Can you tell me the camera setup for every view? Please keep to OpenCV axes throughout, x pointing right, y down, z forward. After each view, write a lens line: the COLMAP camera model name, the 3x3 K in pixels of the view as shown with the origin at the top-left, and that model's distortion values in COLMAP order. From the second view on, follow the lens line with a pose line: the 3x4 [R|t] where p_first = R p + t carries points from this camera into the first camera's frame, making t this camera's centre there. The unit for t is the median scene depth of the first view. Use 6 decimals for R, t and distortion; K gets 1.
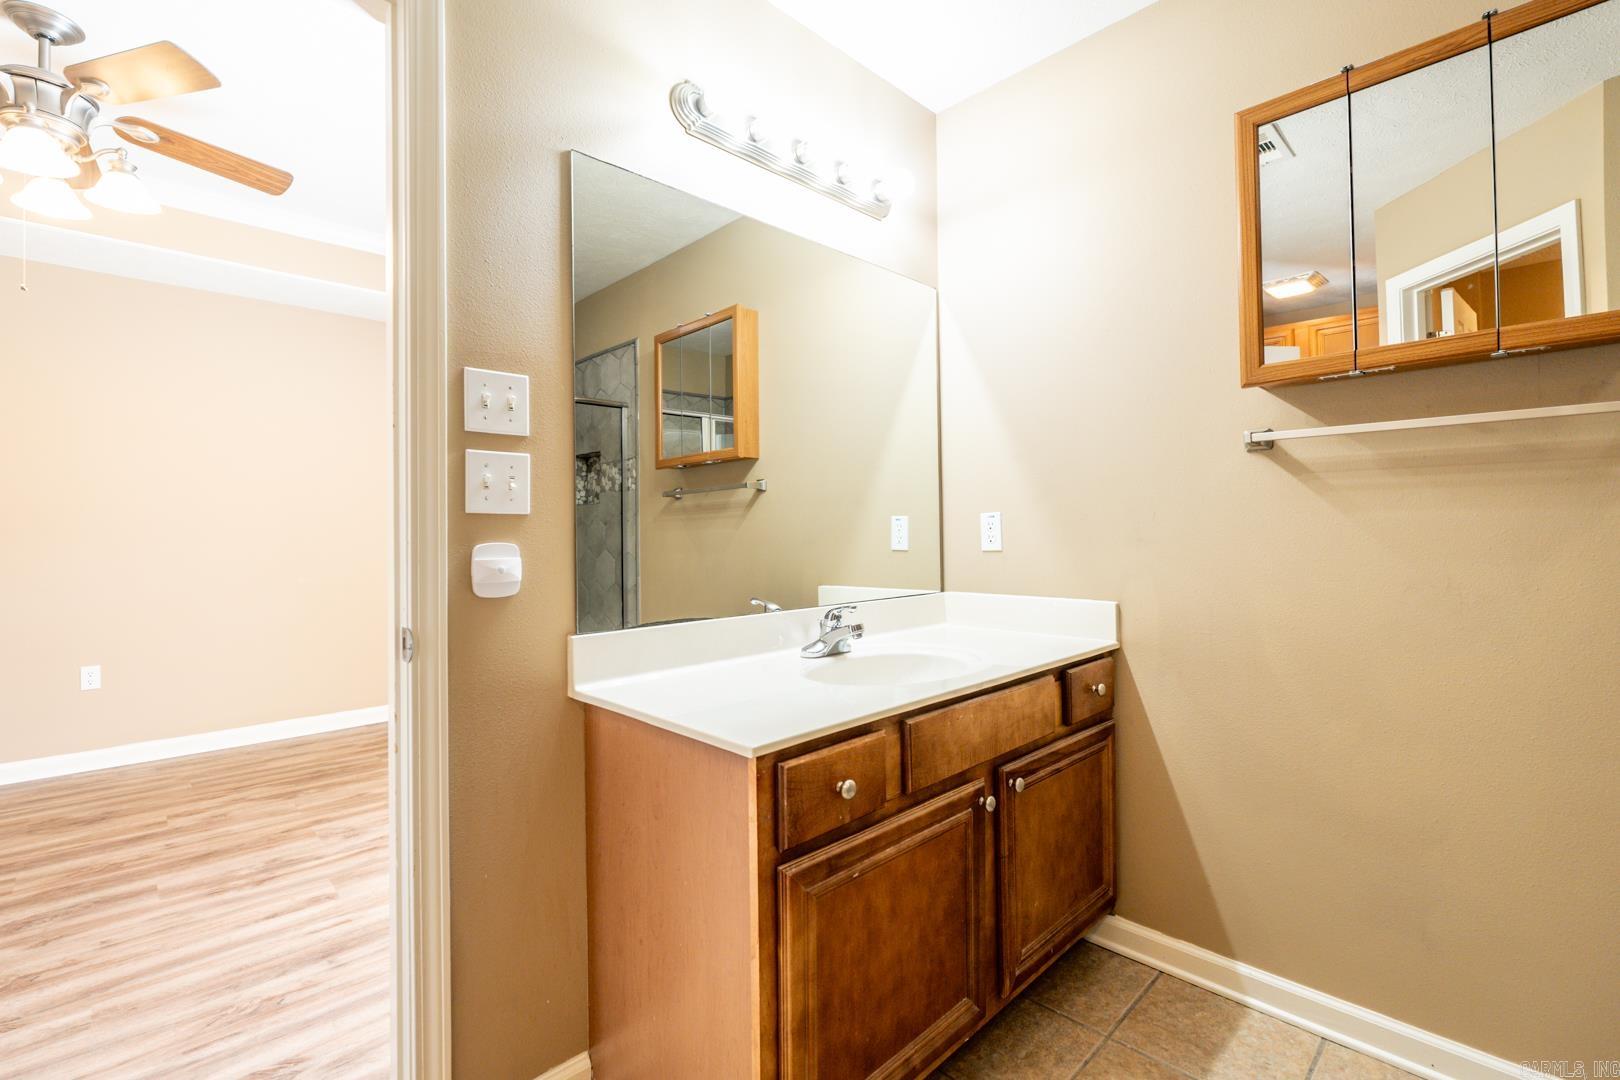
lens RADIAL K [[724.3, 0, 812.8], [0, 724.3, 530.5], [0, 0, 1]] dist [-0.003477, -0.000597]
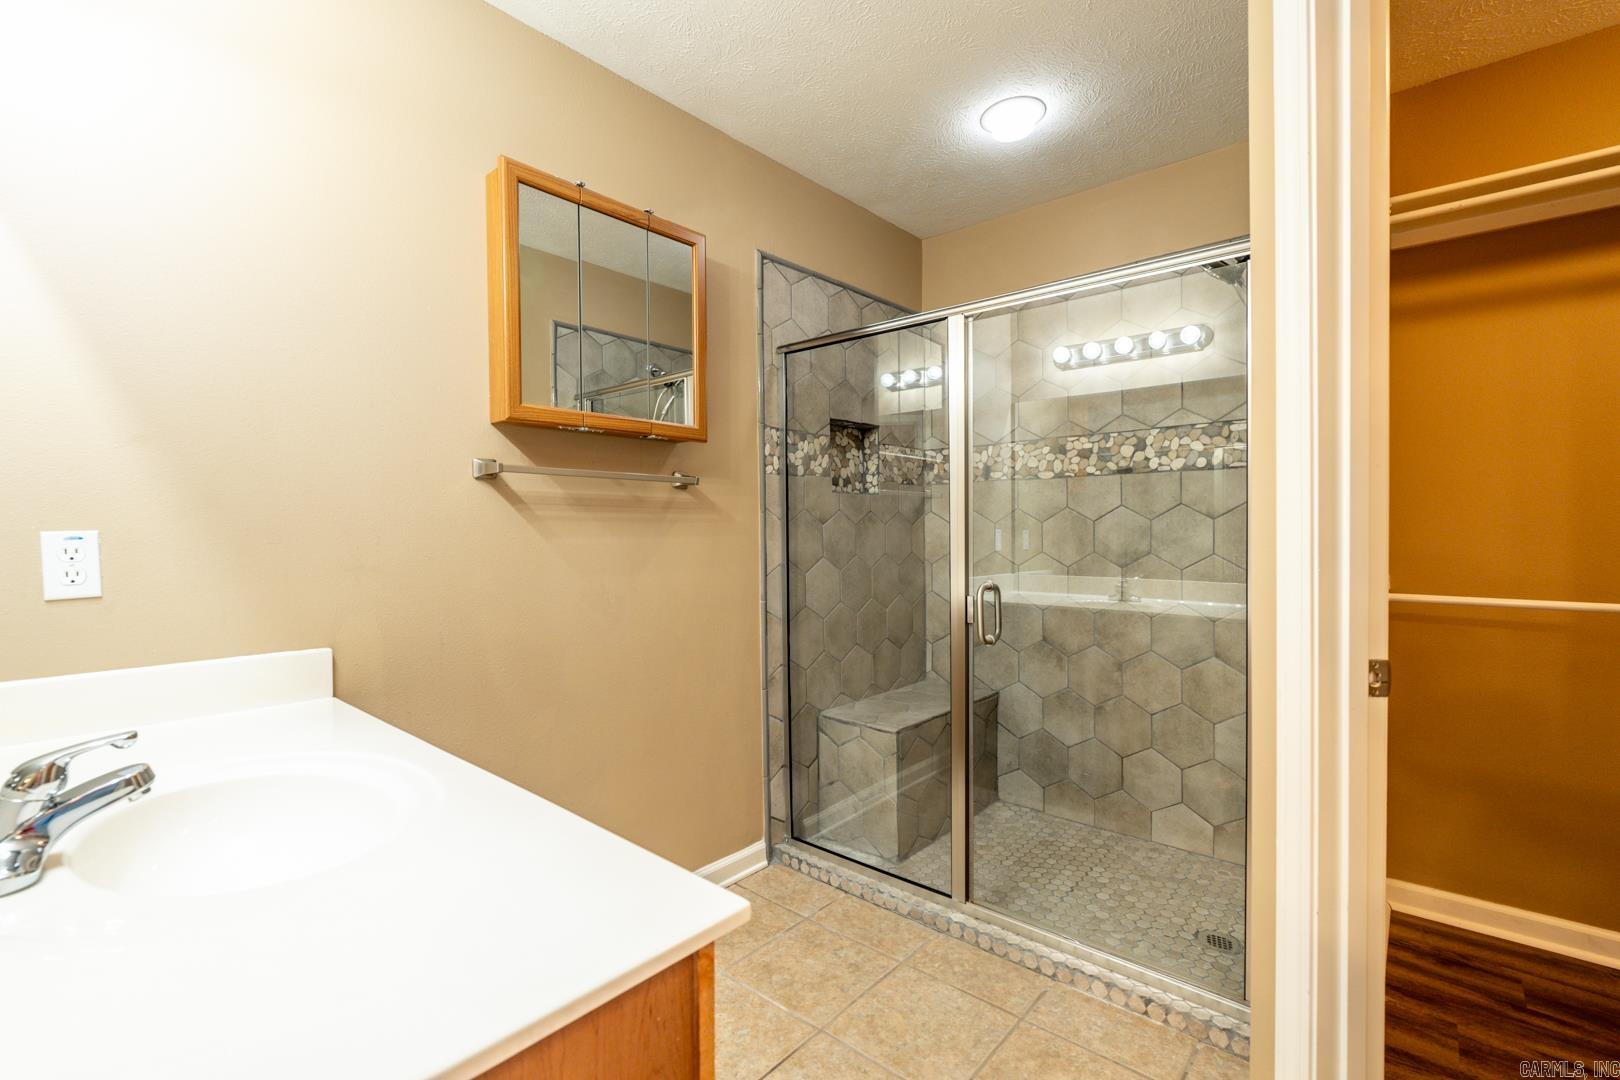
lens RADIAL K [[724.3, 0, 812.8], [0, 724.3, 530.5], [0, 0, 1]] dist [-0.003477, -0.000597]
pose [[-0.073136, 0.006197, 0.997303, -0.489821], [-0.005053, 0.999966, -0.006584, -0.032592], [-0.997309, -0.005521, -0.073103, 0.631648]]
